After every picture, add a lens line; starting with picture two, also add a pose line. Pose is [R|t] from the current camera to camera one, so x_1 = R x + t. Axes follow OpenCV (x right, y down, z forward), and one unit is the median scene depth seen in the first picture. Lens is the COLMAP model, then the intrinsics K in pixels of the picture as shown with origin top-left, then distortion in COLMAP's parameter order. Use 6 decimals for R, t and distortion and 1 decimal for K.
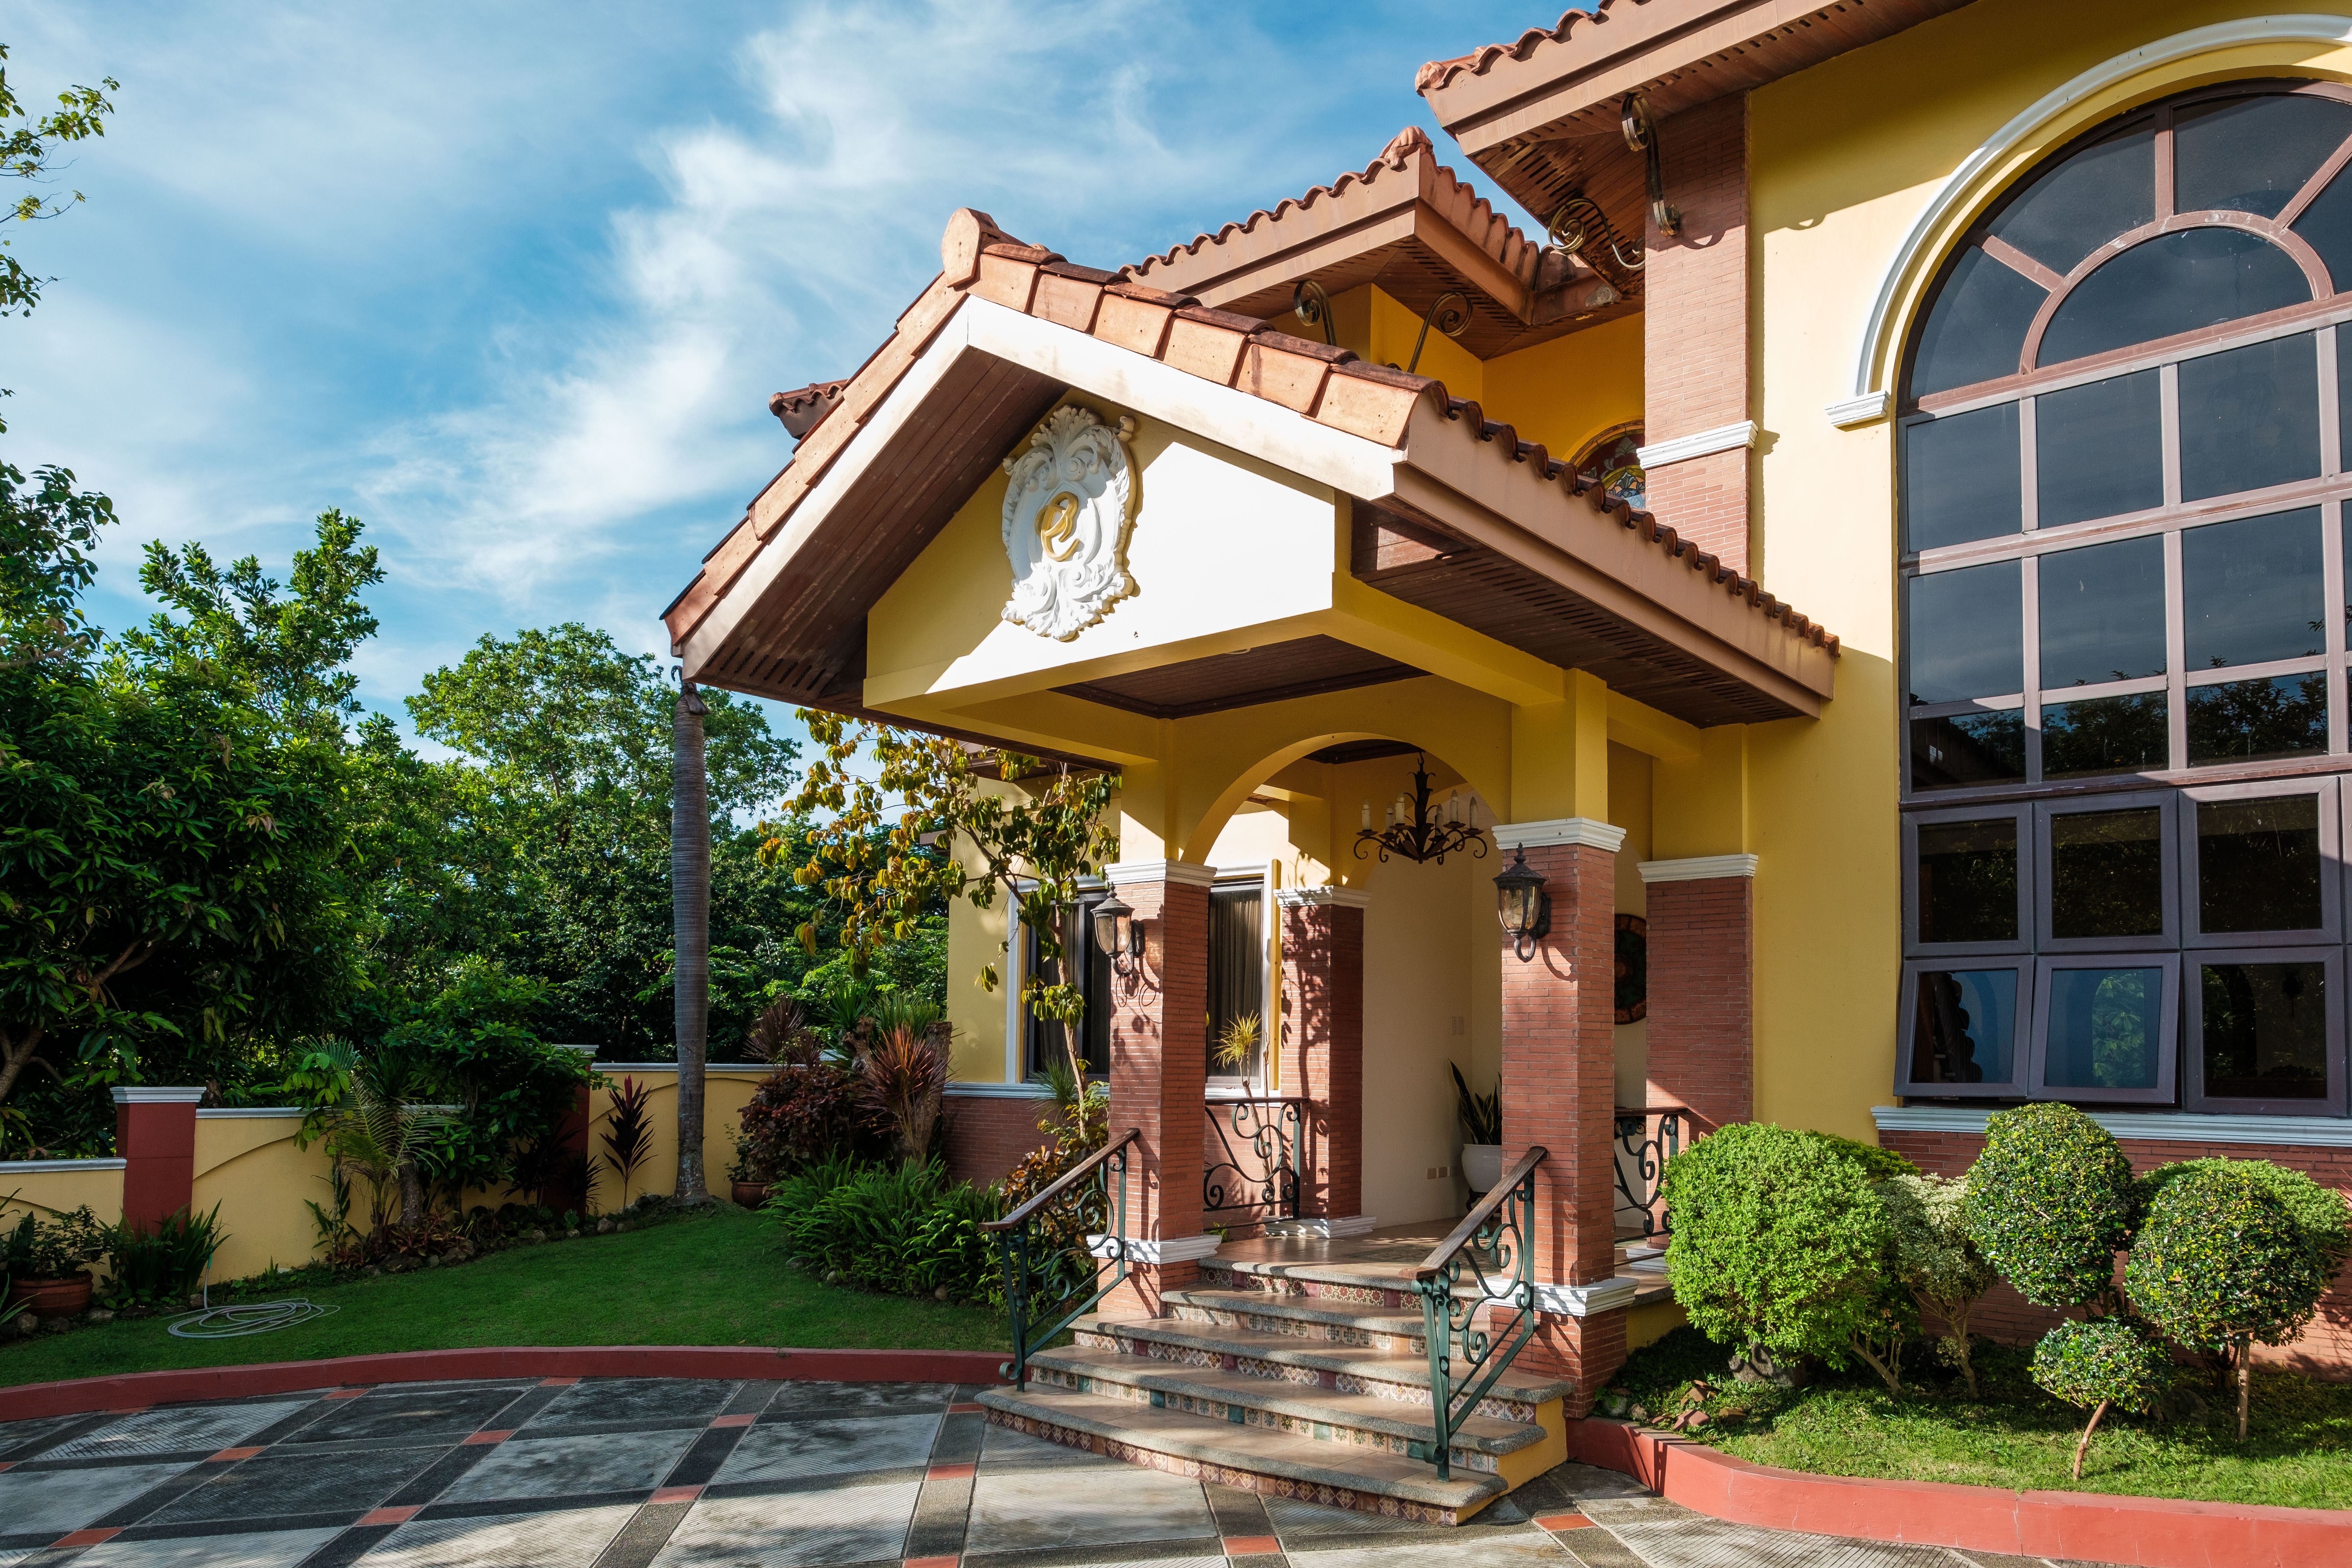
lens RADIAL K [[1539.8, 0, 1185.0], [0, 1539.8, 846.1], [0, 0, 1]] dist [-0.001132, 0.003706]
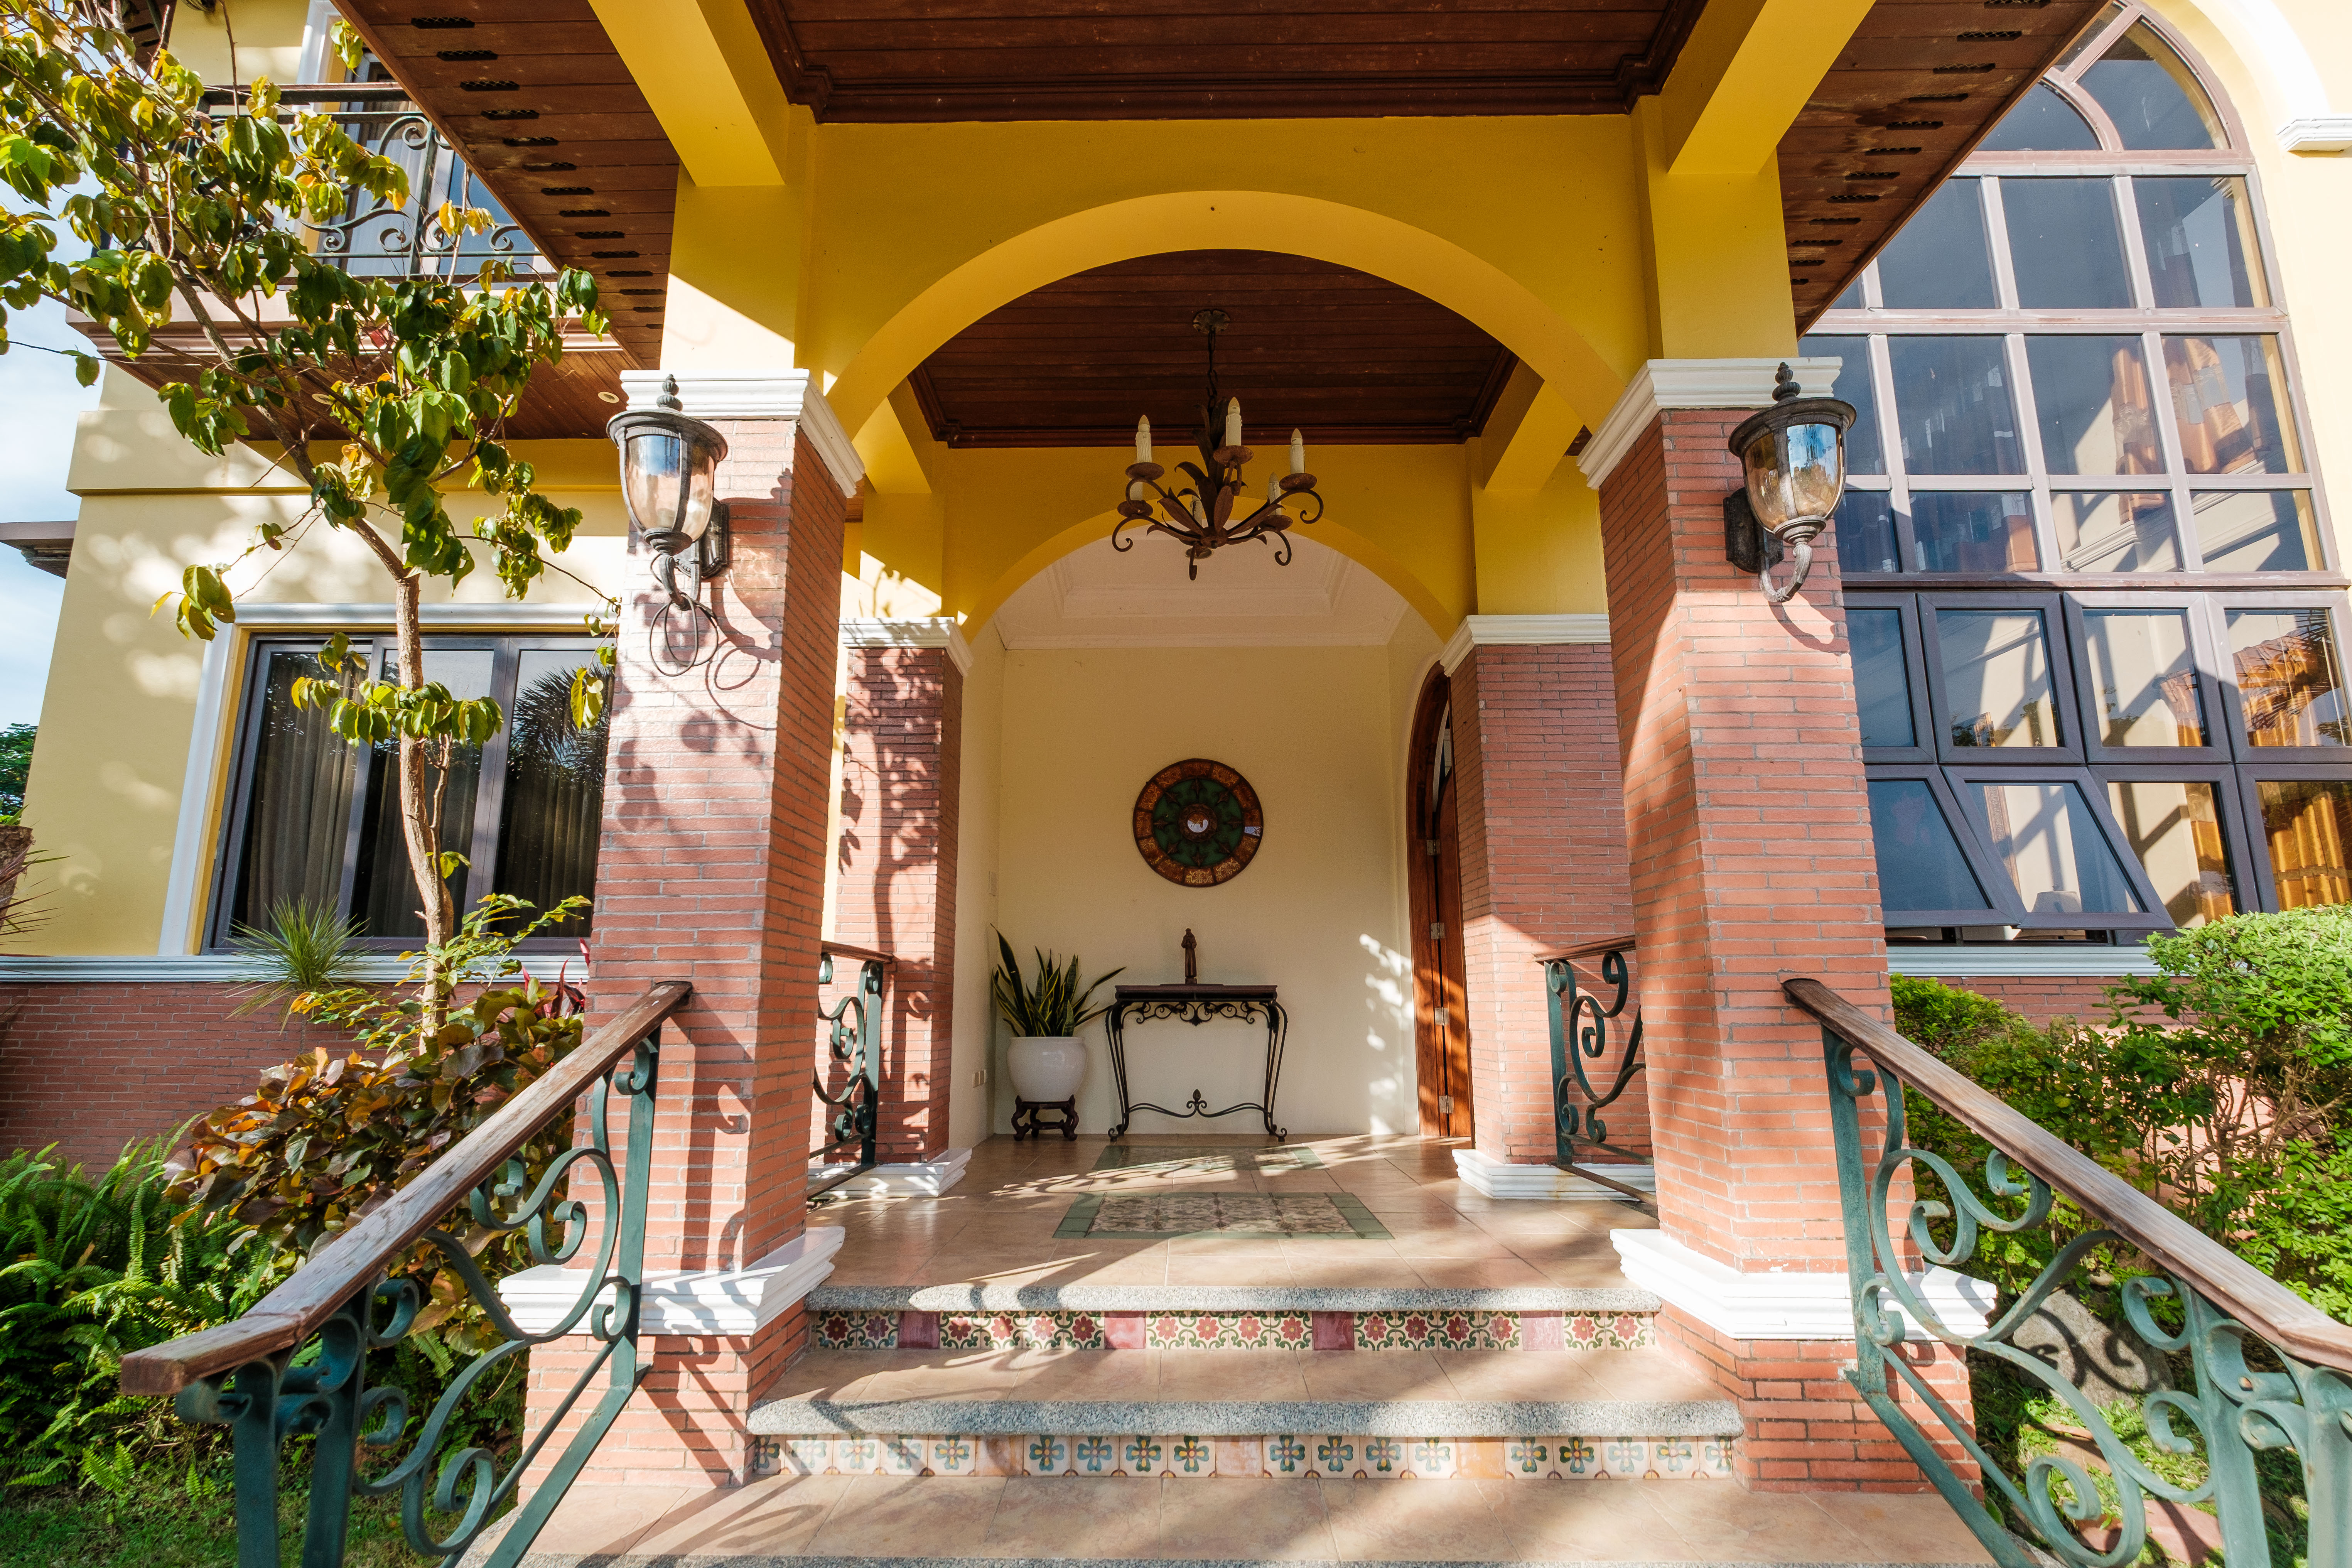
lens RADIAL K [[1026.3, 0, 1138.8], [0, 1026.3, 836.0], [0, 0, 1]] dist [0.001720, -0.000037]
pose [[0.780589, 0.100147, 0.616970, -0.107757], [-0.081522, 0.994961, -0.058361, 0.152692], [-0.619706, -0.004741, 0.784820, 0.725641]]
